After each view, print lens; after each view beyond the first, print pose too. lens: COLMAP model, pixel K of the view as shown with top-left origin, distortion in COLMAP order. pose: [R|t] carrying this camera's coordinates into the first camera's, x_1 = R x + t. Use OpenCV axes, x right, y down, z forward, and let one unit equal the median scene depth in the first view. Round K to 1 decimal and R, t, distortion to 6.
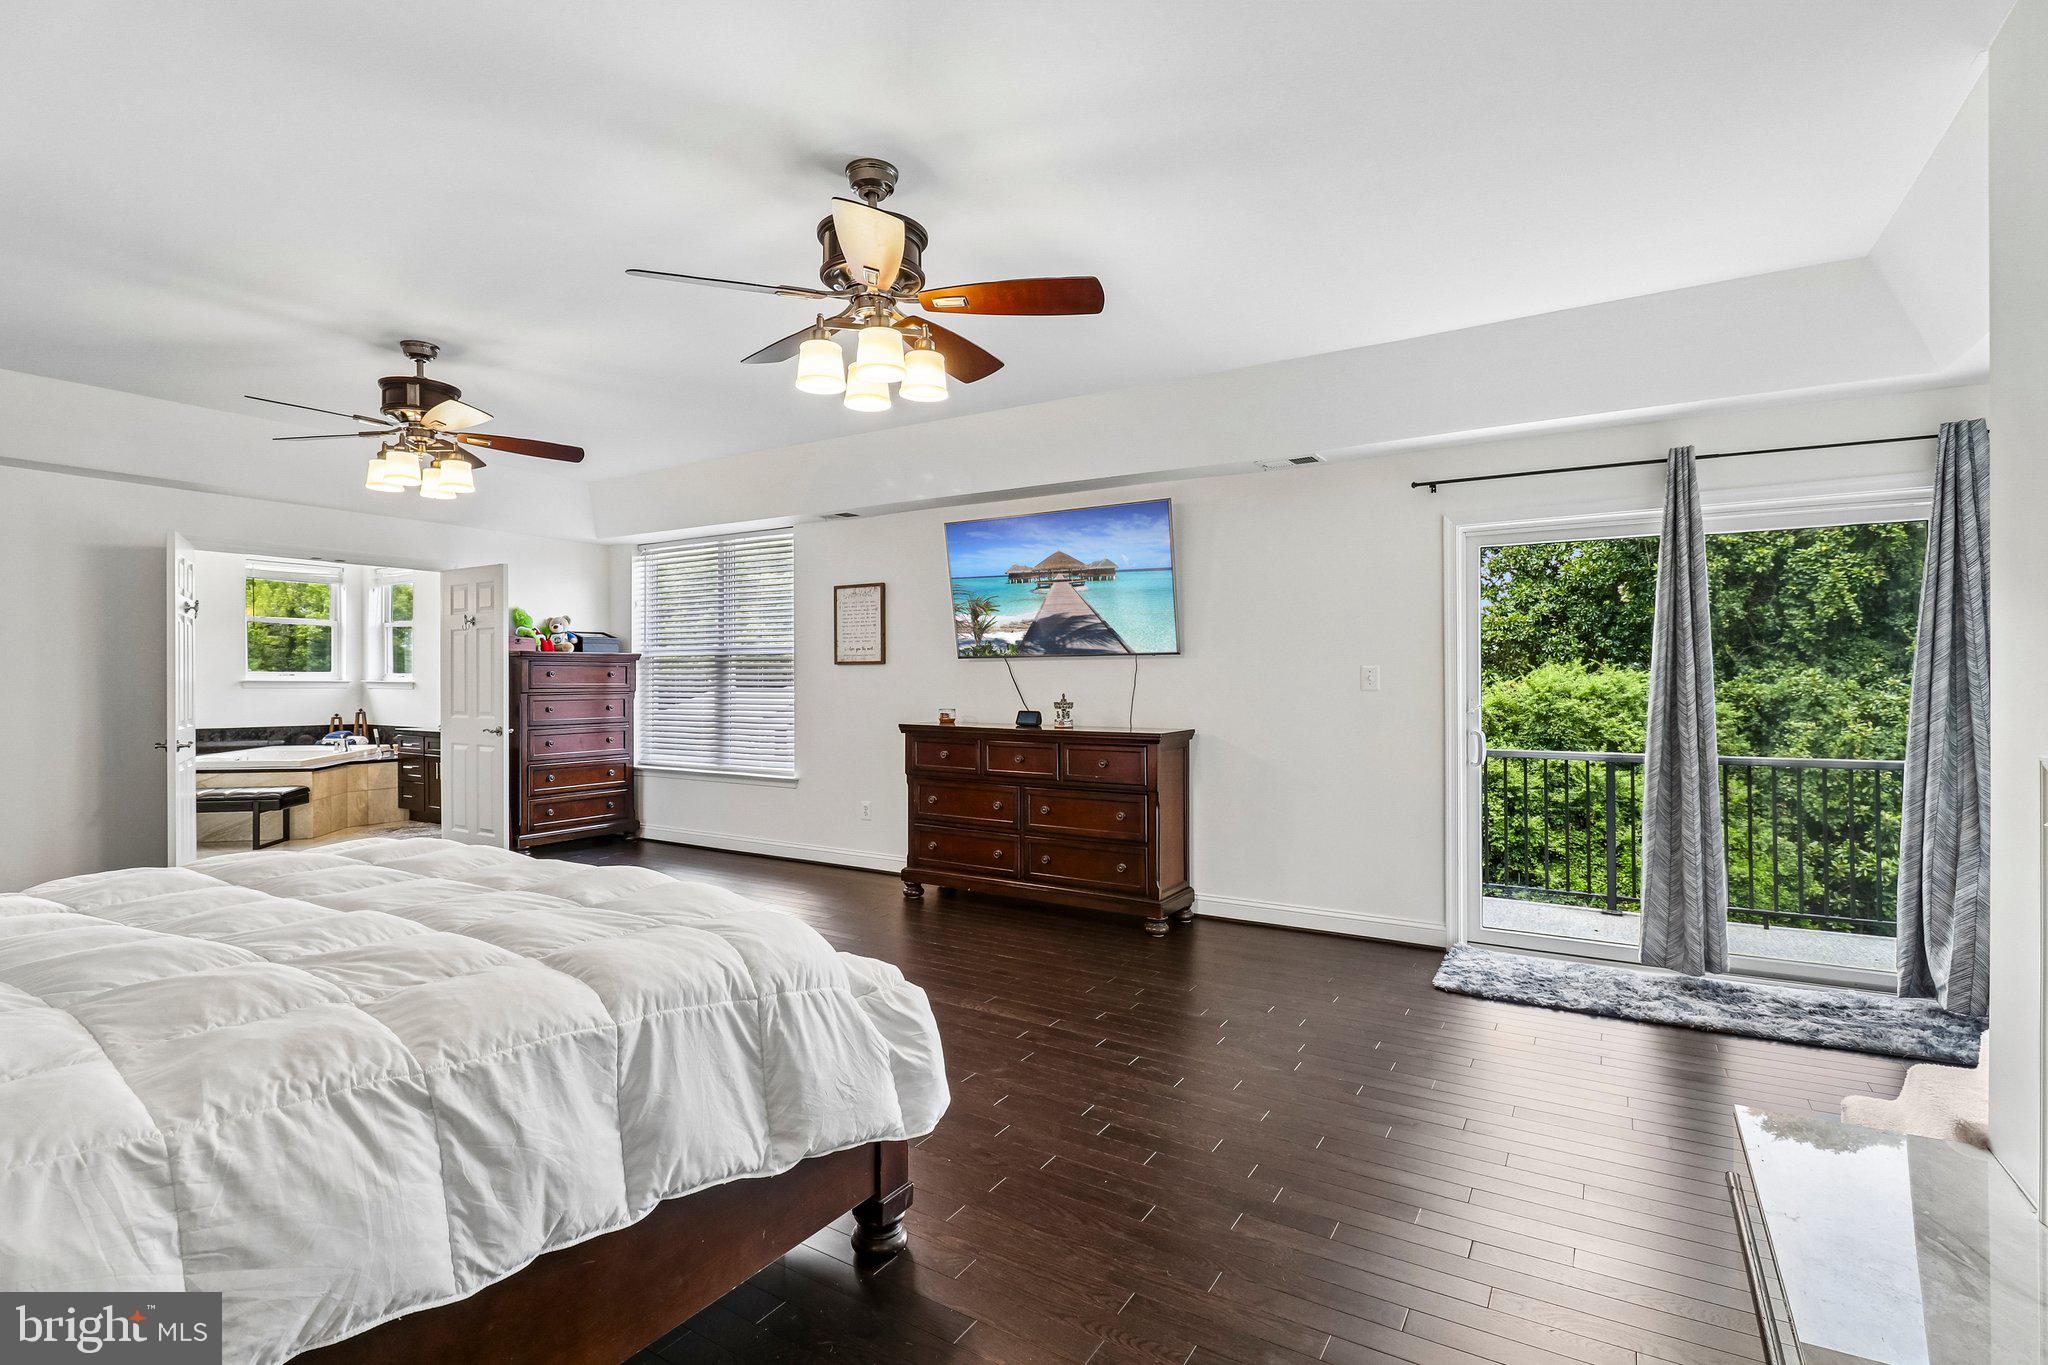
lens RADIAL K [[954.7, 0, 988.4], [0, 954.7, 676.1], [0, 0, 1]] dist [-0.021117, -0.000849]
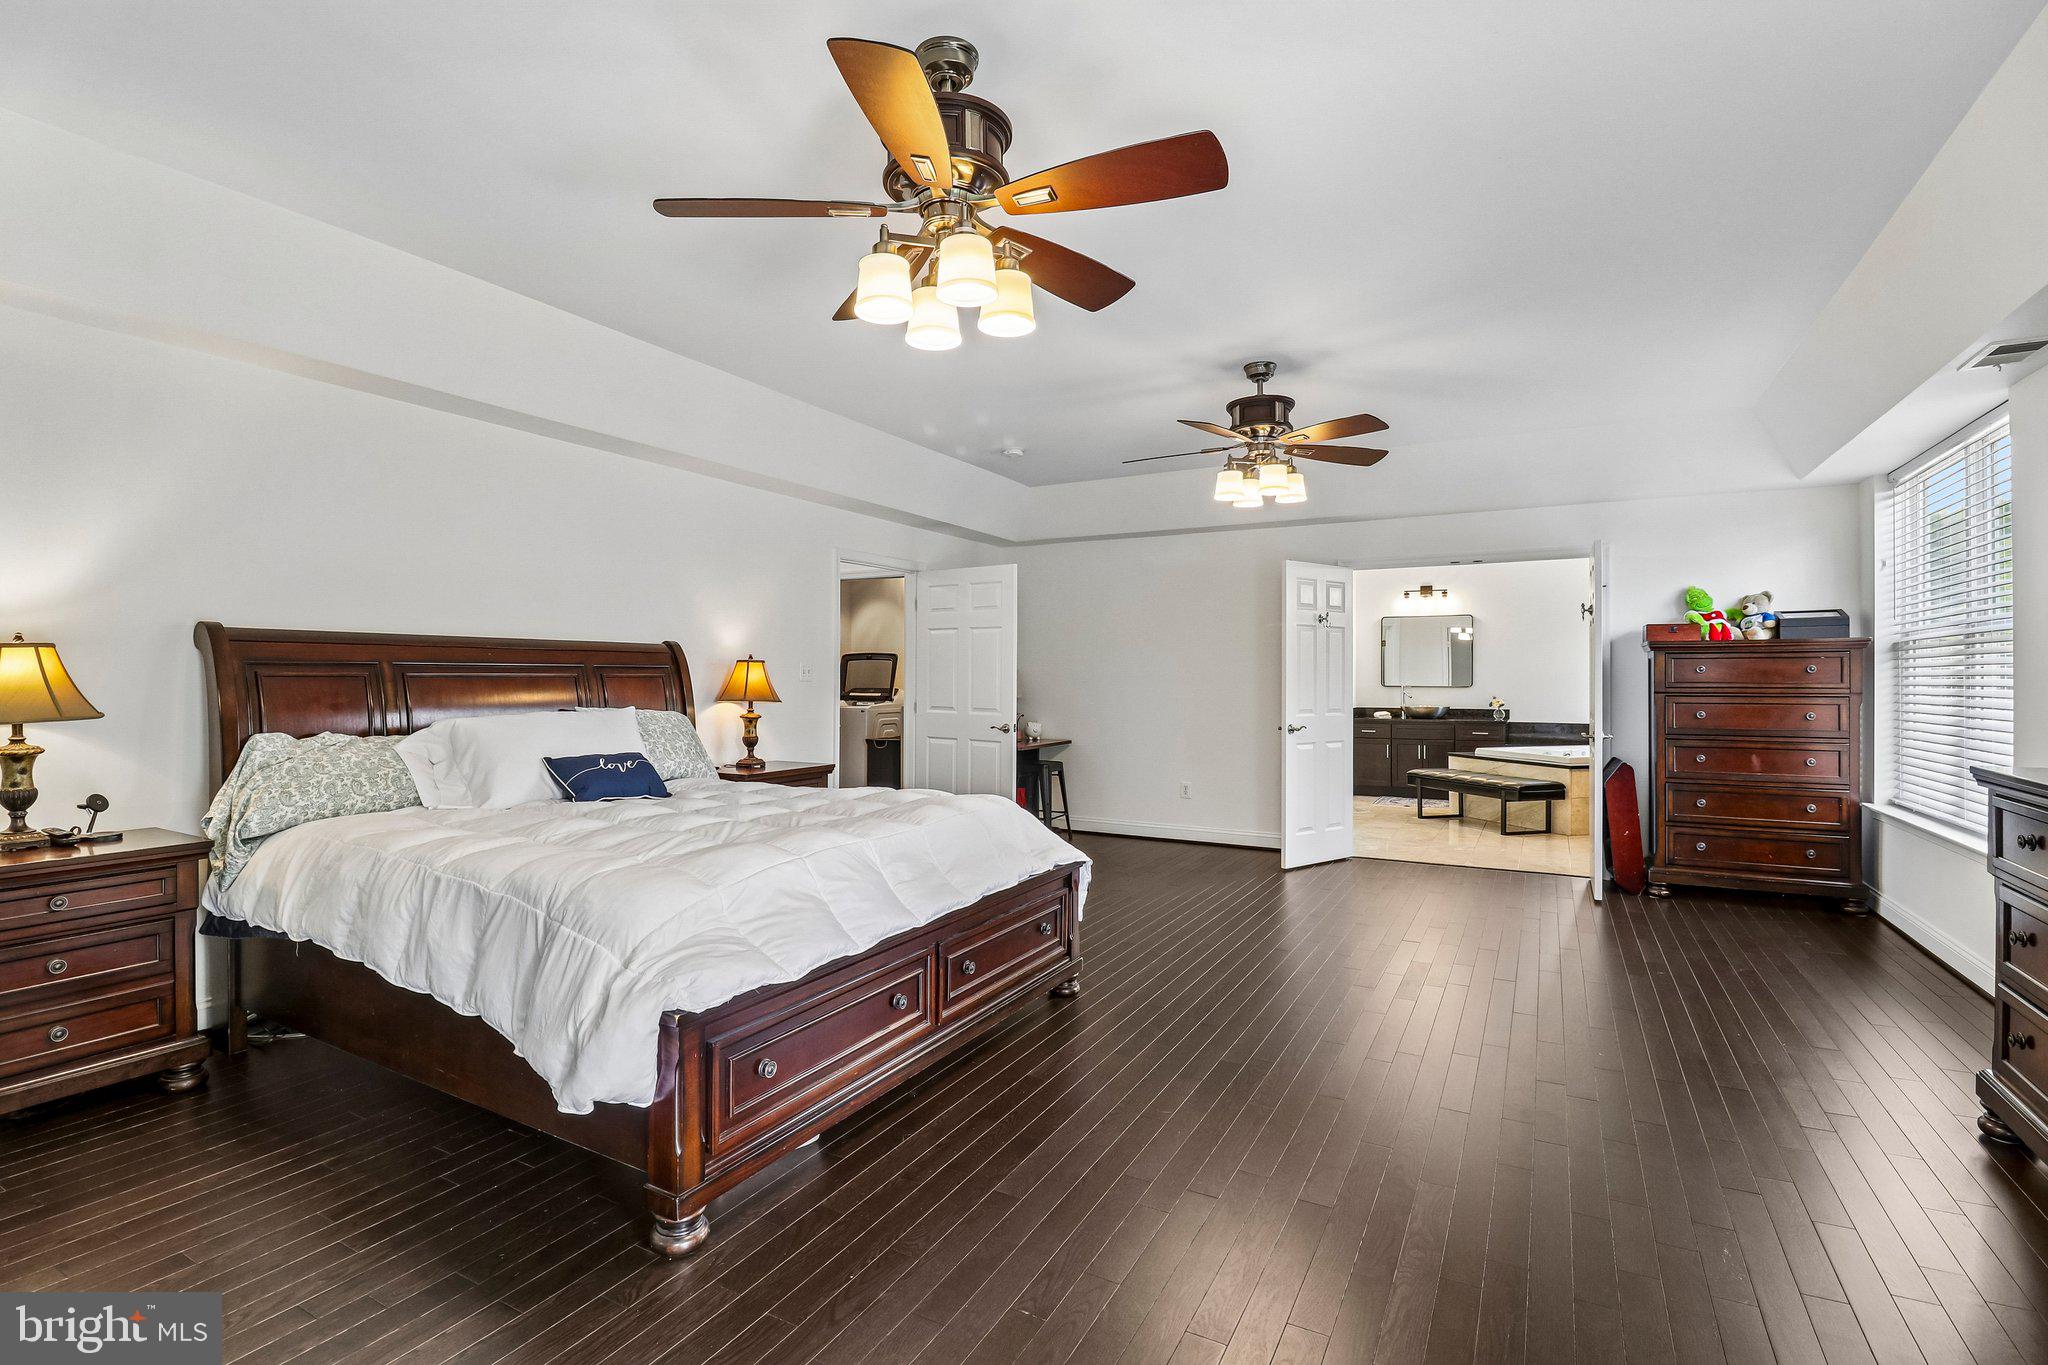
lens RADIAL K [[943.1, 0, 1024.0], [0, 943.1, 682.5], [0, 0, 1]] dist [0.001713, -0.000028]
pose [[0.070600, 0.003949, -0.997497, 0.376462], [0.003462, 0.999985, 0.004204, 0.004869], [0.997499, -0.003751, 0.070585, 0.542718]]
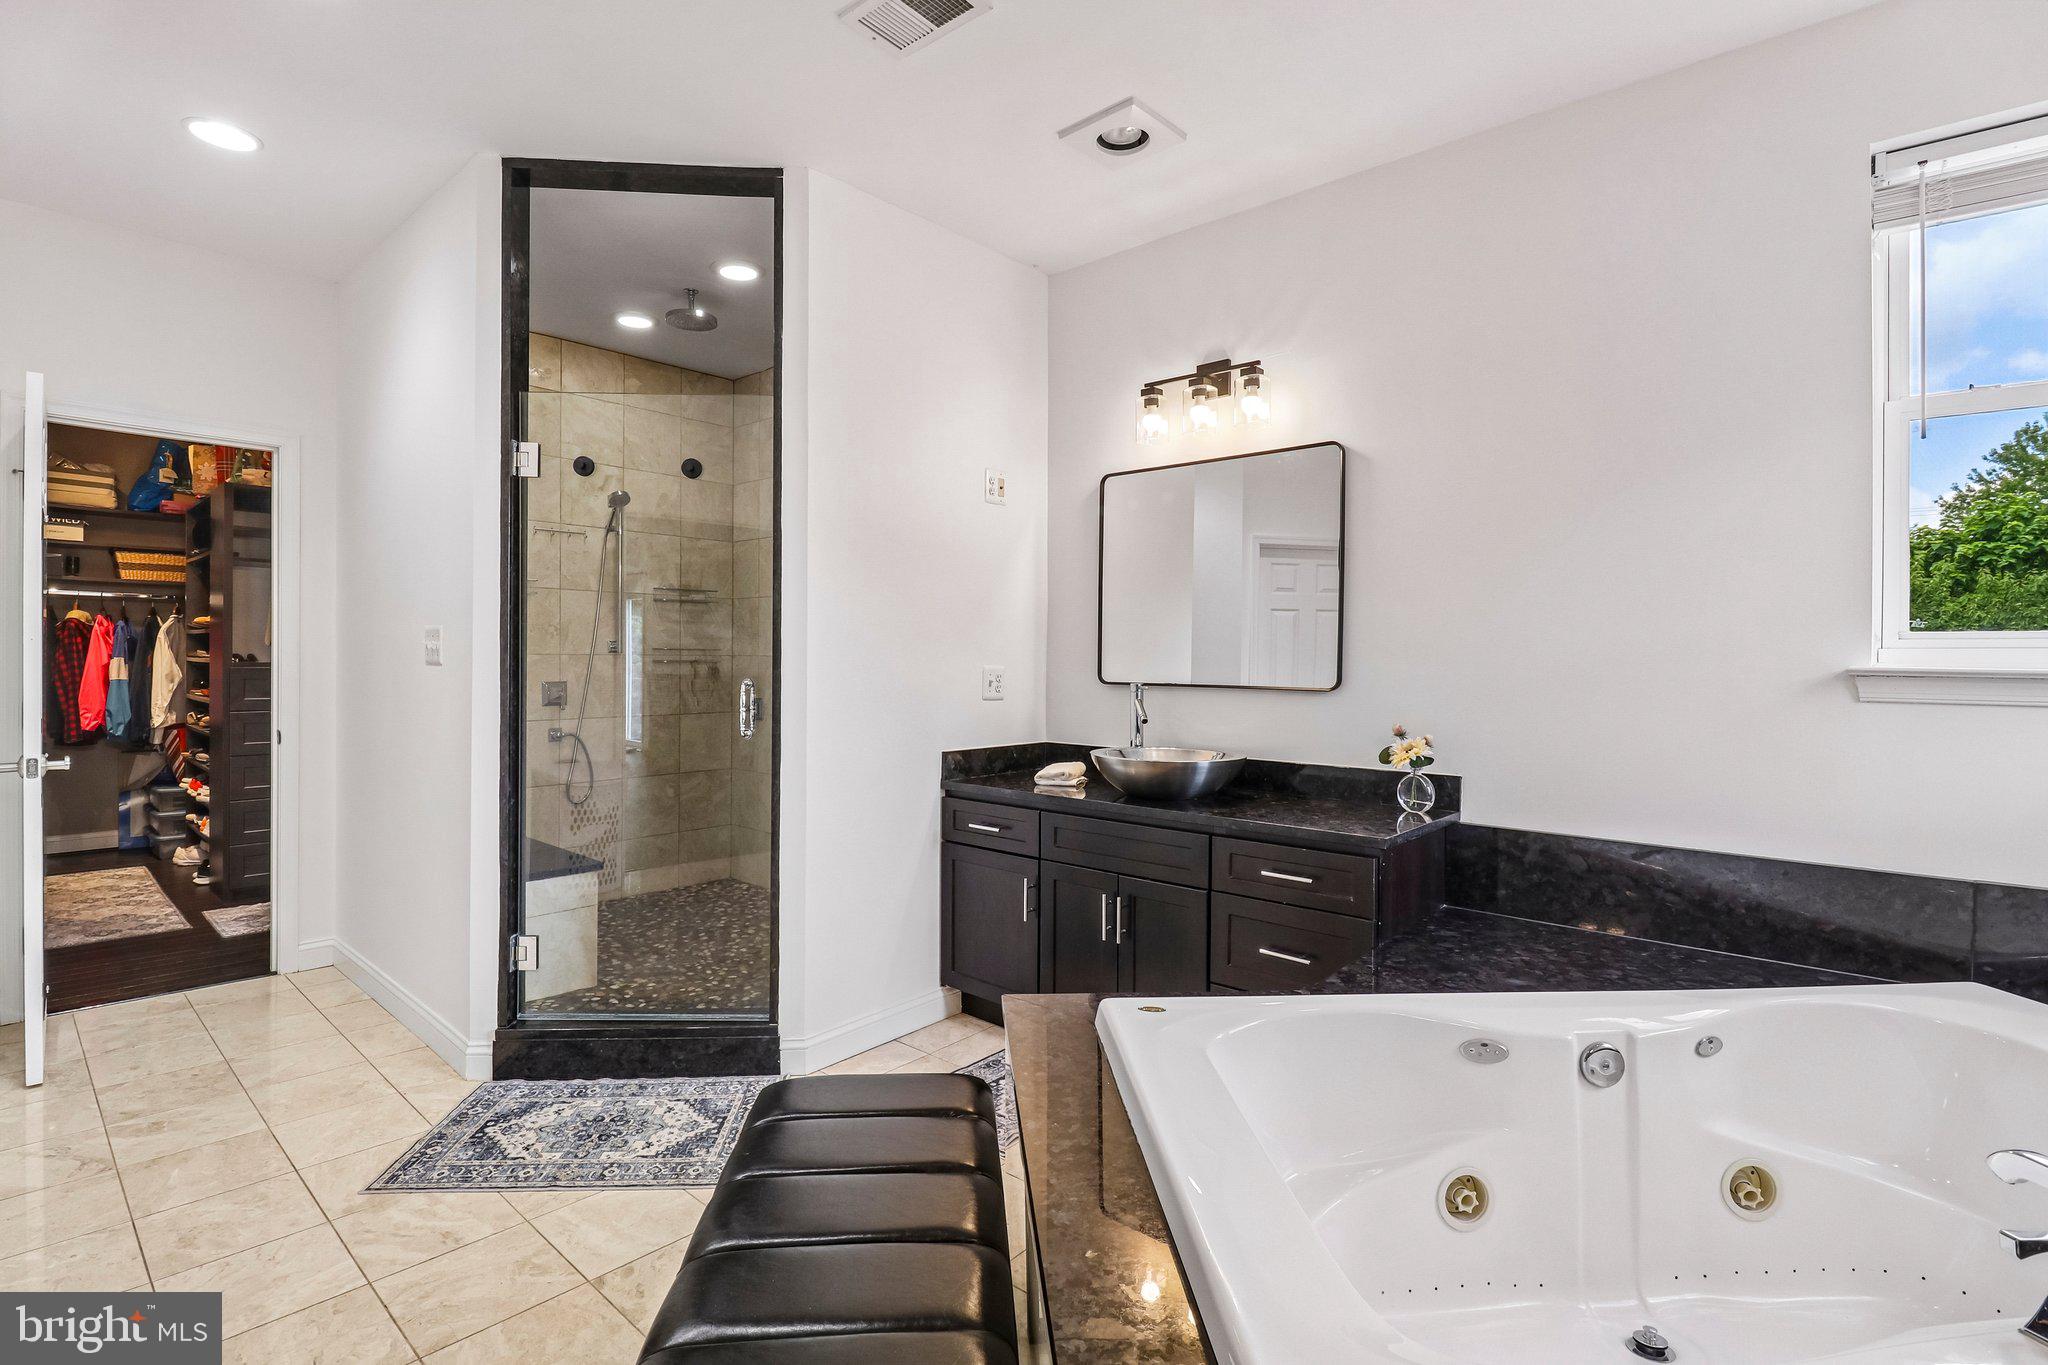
lens RADIAL K [[954.7, 0, 988.4], [0, 954.7, 676.1], [0, 0, 1]] dist [-0.021117, -0.000849]
pose [[-0.159577, 0.020369, -0.986975, -0.990015], [-0.005386, 0.999754, 0.021504, 0.006028], [0.987171, 0.008747, -0.159428, 1.549294]]
